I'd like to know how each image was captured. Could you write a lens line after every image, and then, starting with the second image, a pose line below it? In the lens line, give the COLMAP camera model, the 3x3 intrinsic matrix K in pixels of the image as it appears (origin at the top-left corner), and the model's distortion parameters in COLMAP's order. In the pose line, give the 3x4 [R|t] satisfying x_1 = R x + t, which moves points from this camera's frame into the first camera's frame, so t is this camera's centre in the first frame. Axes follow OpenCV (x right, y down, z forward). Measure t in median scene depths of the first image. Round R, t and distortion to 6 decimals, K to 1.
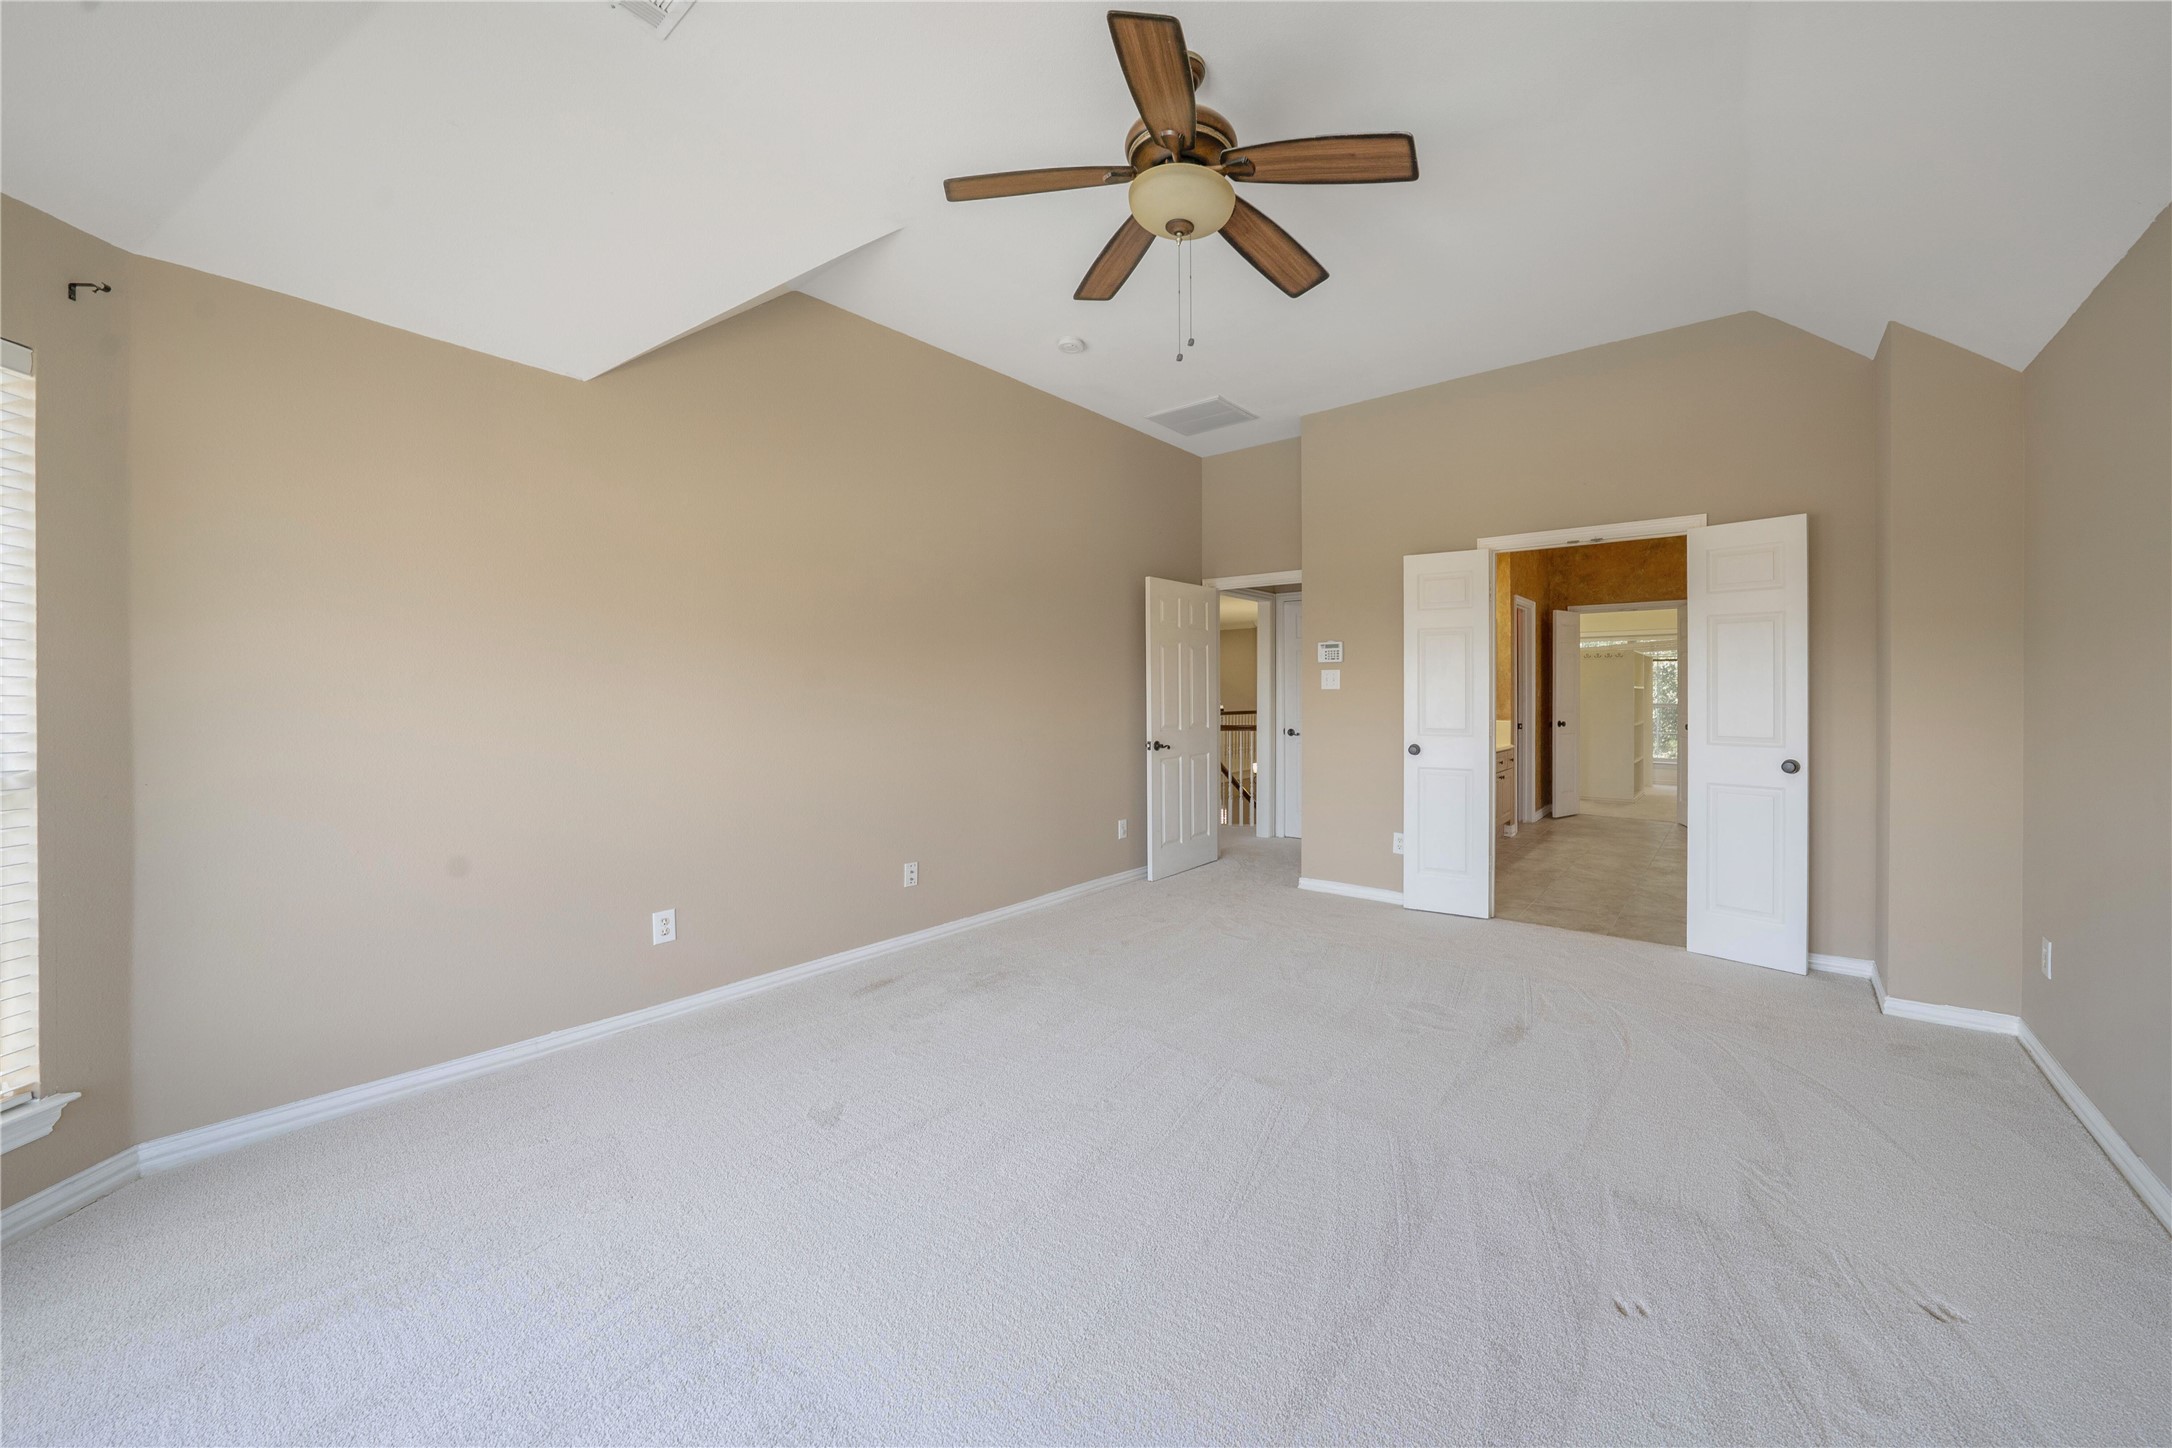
lens RADIAL K [[761.4, 0, 1095.6], [0, 761.4, 719.5], [0, 0, 1]] dist [-0.014154, 0.002125]
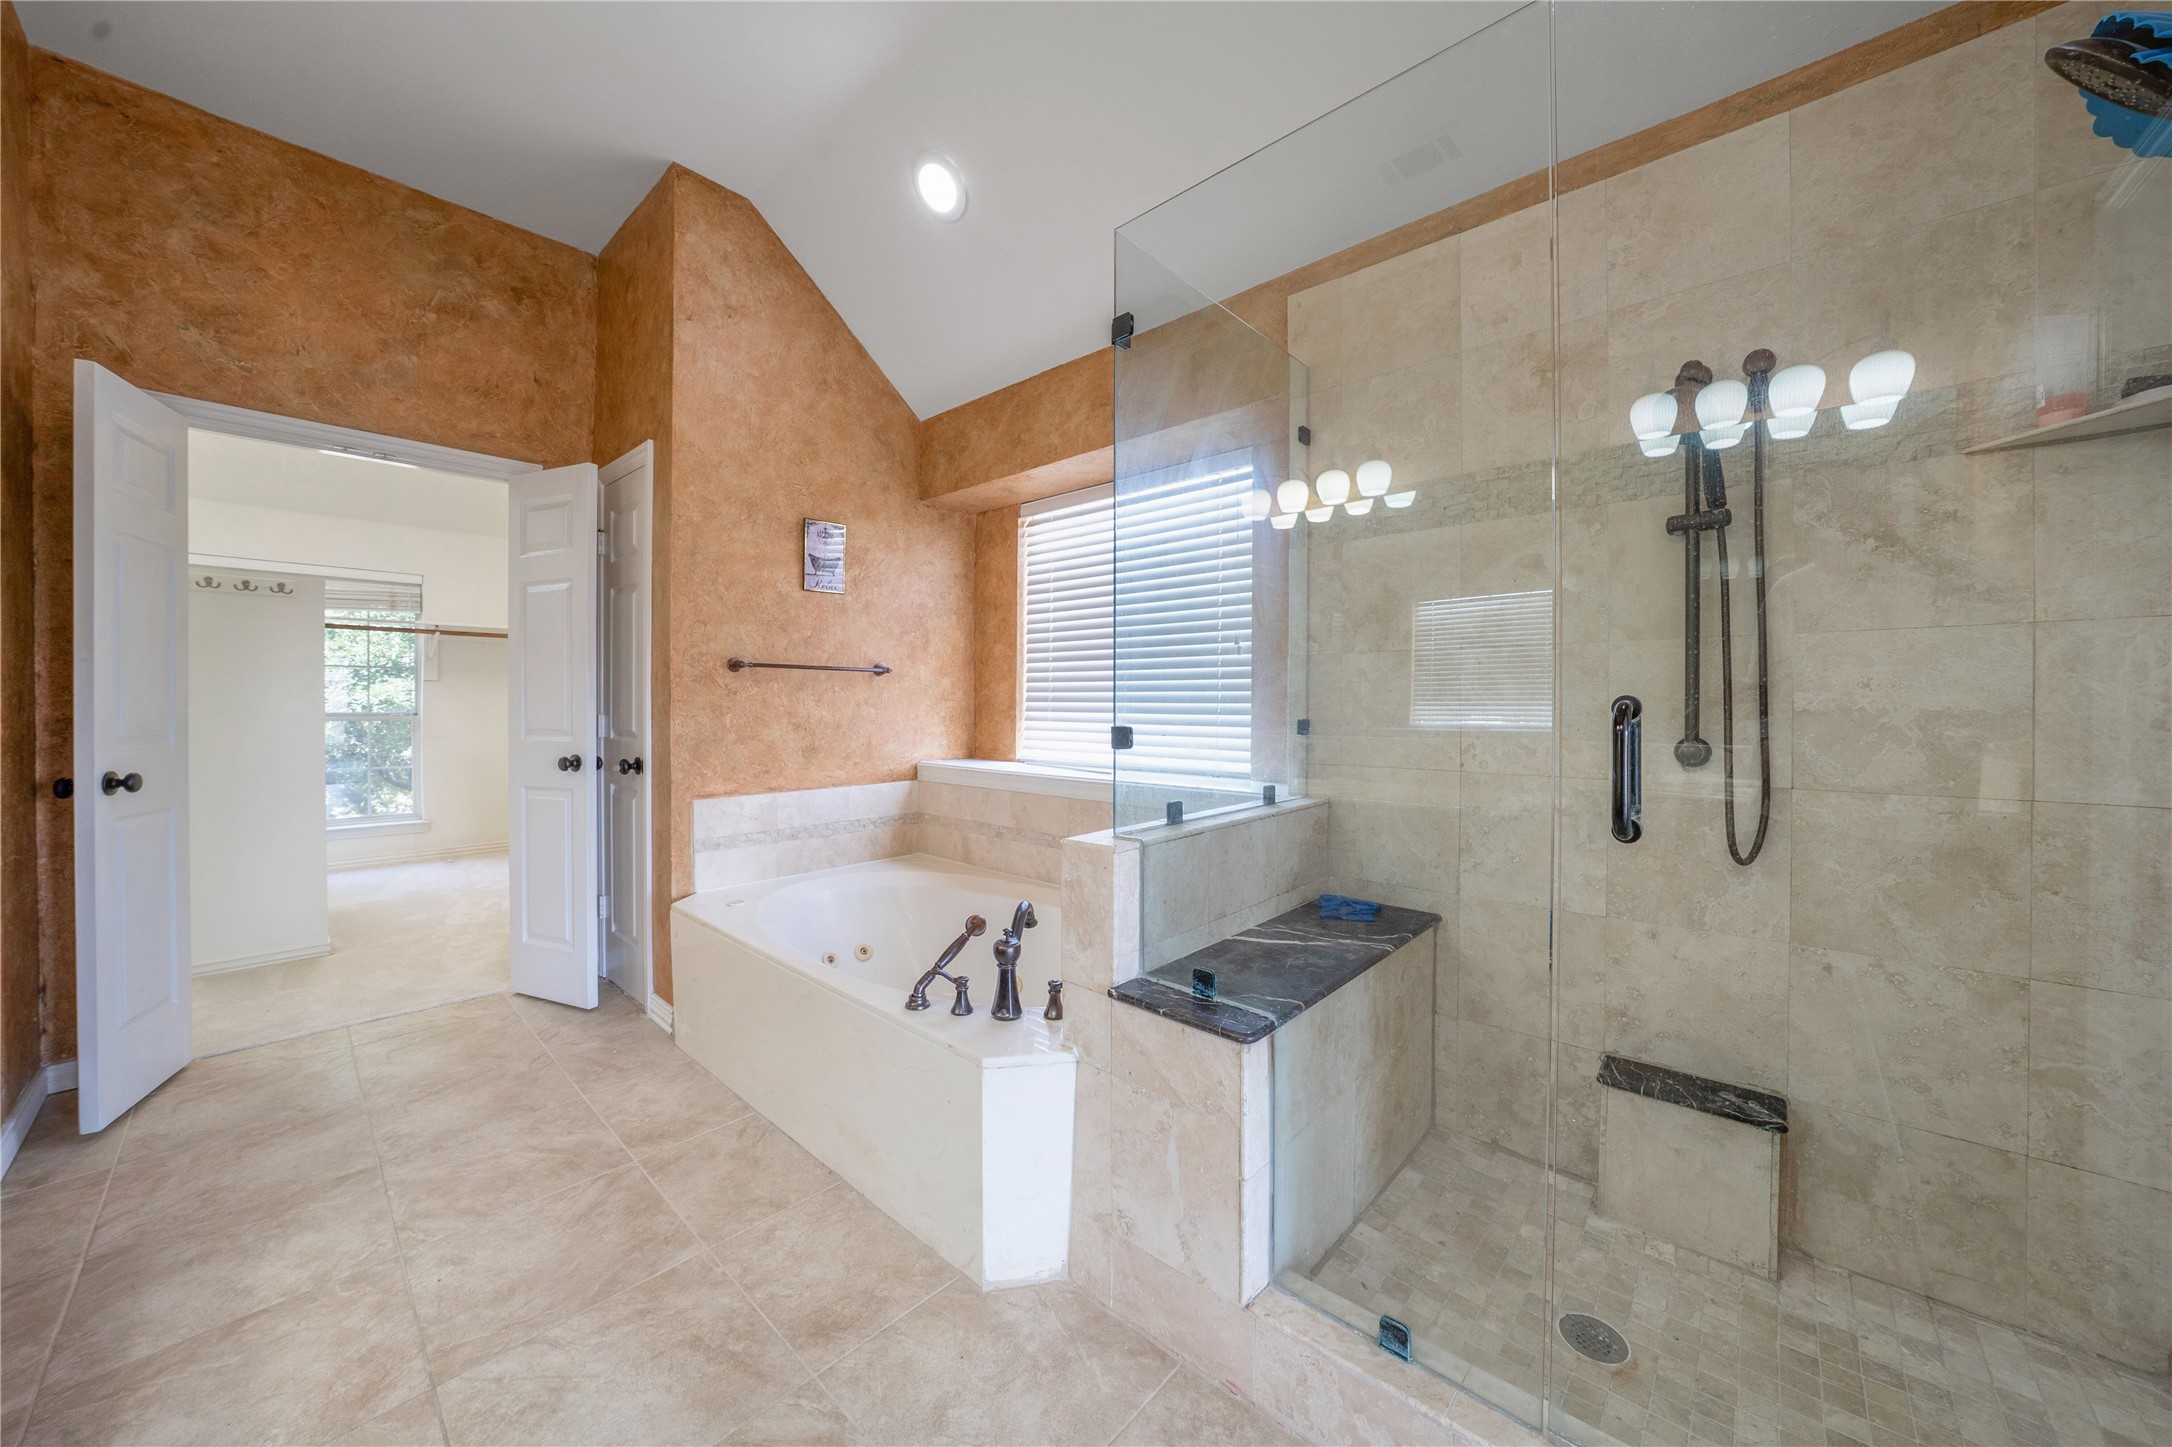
lens RADIAL K [[761.4, 0, 1104.6], [0, 761.4, 716.9], [0, 0, 1]] dist [-0.014154, 0.002125]
pose [[0.113378, -0.017196, 0.993403, 0.372523], [0.006201, 0.999843, 0.016599, -0.026969], [-0.993533, 0.004278, 0.113467, 0.586818]]
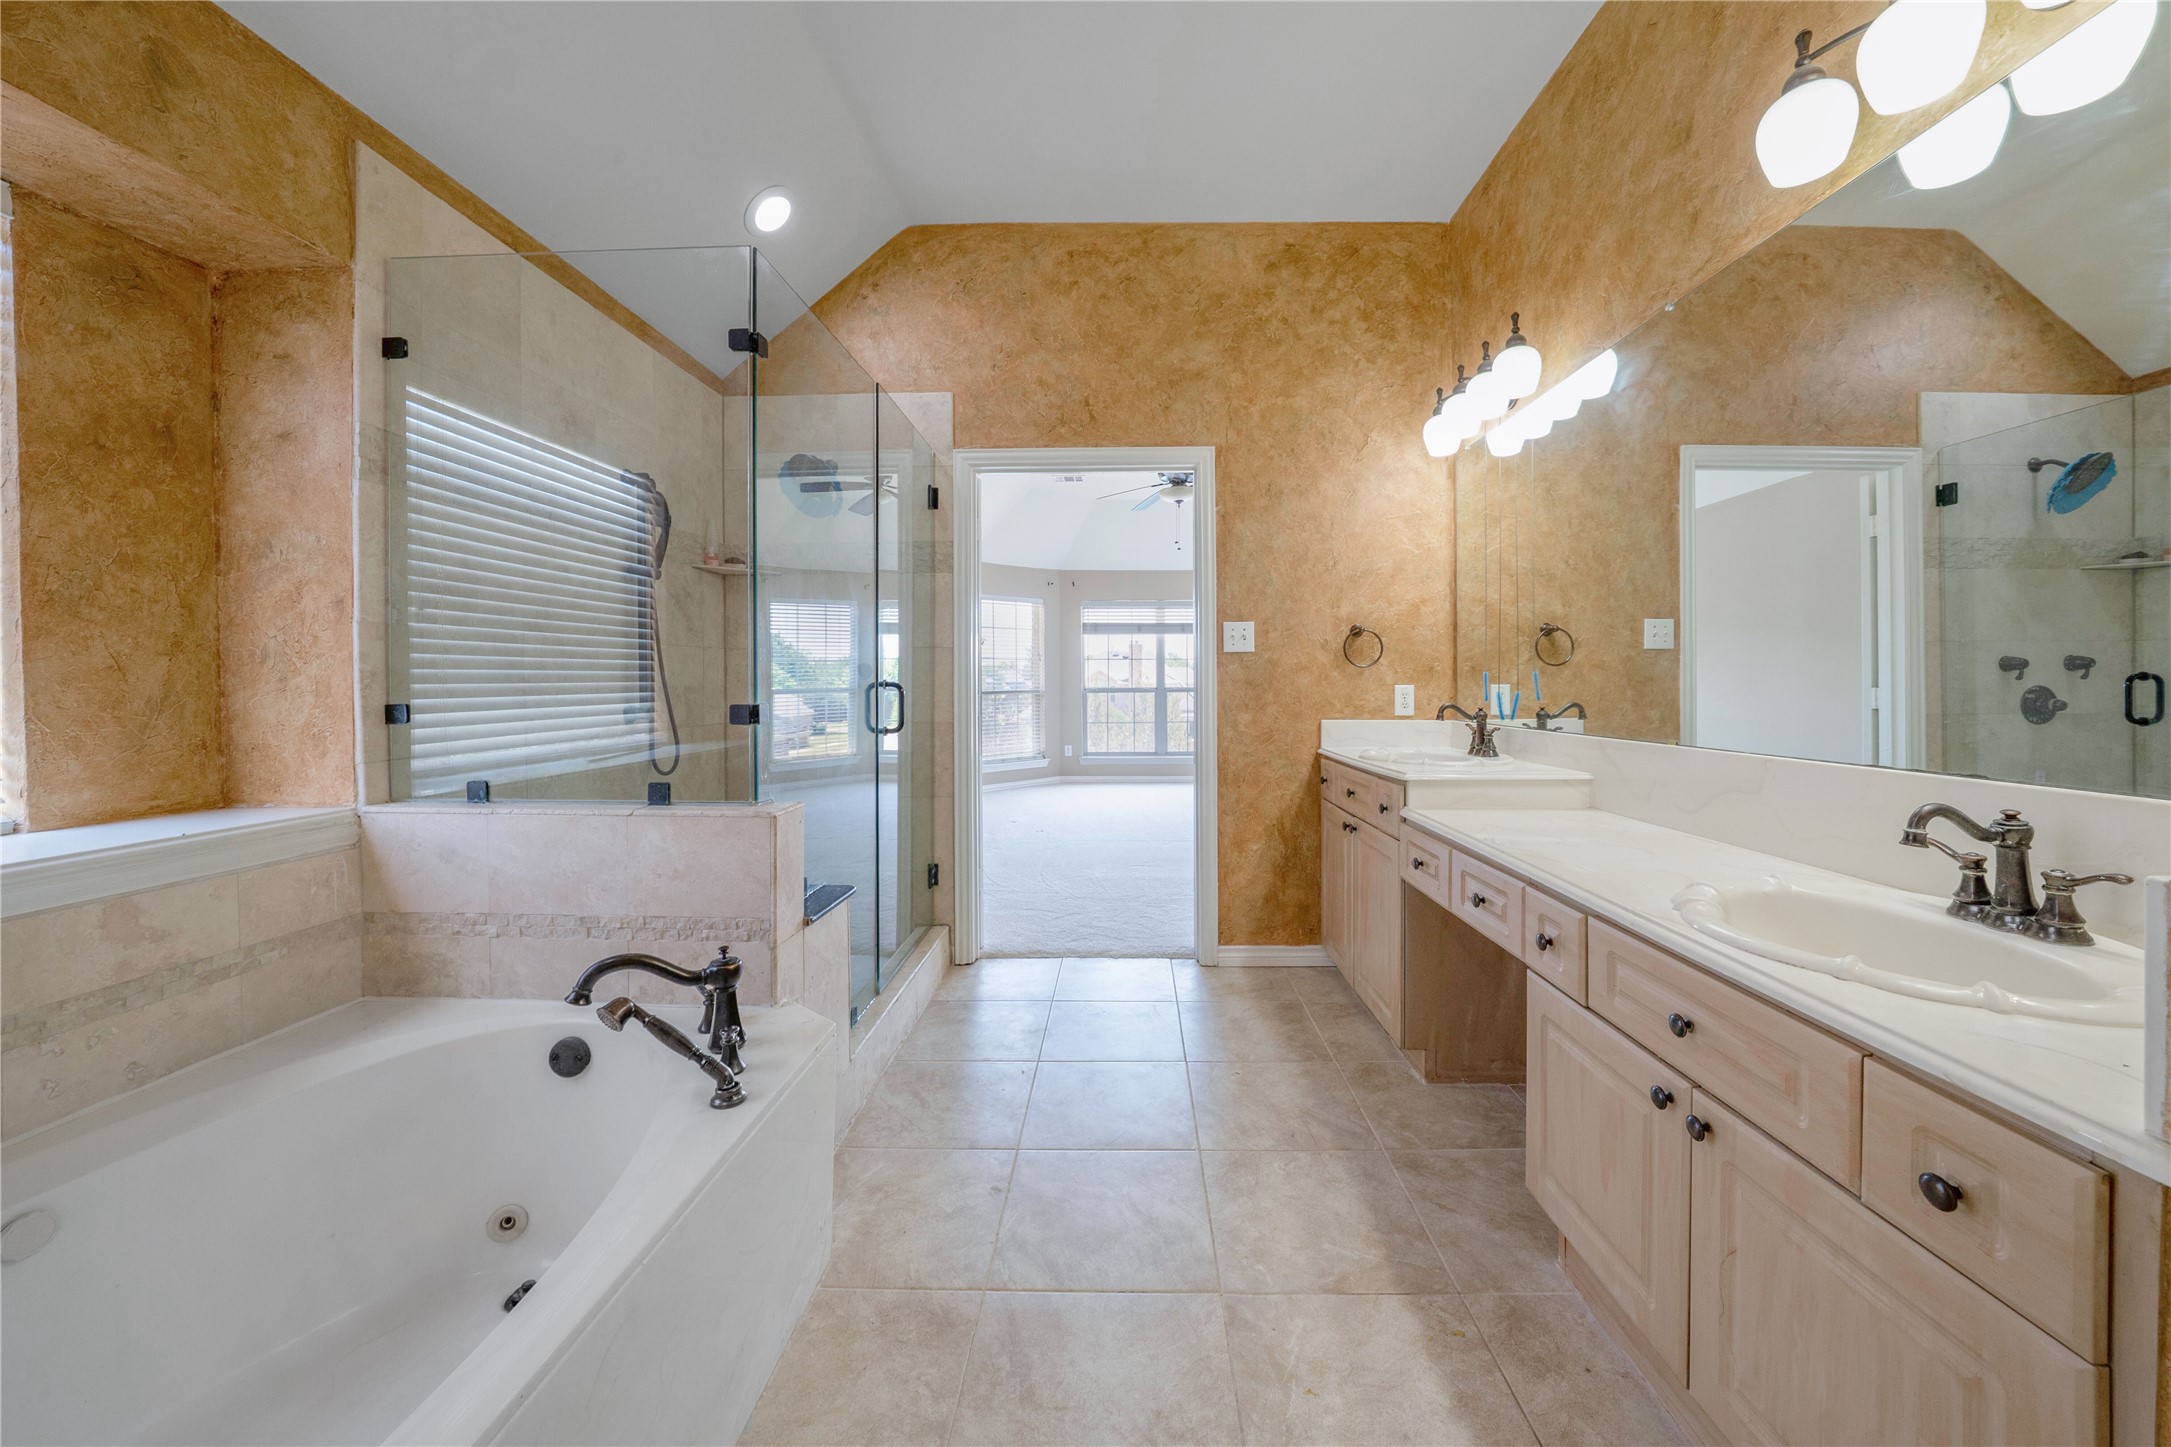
lens RADIAL K [[761.0, 0, 1109.2], [0, 761.0, 680.1], [0, 0, 1]] dist [-0.014154, 0.002125]
pose [[-0.838173, -0.002323, -0.545400, 0.607455], [-0.005946, 0.999970, 0.004879, -0.030433], [0.545373, 0.007332, -0.838162, 0.846167]]
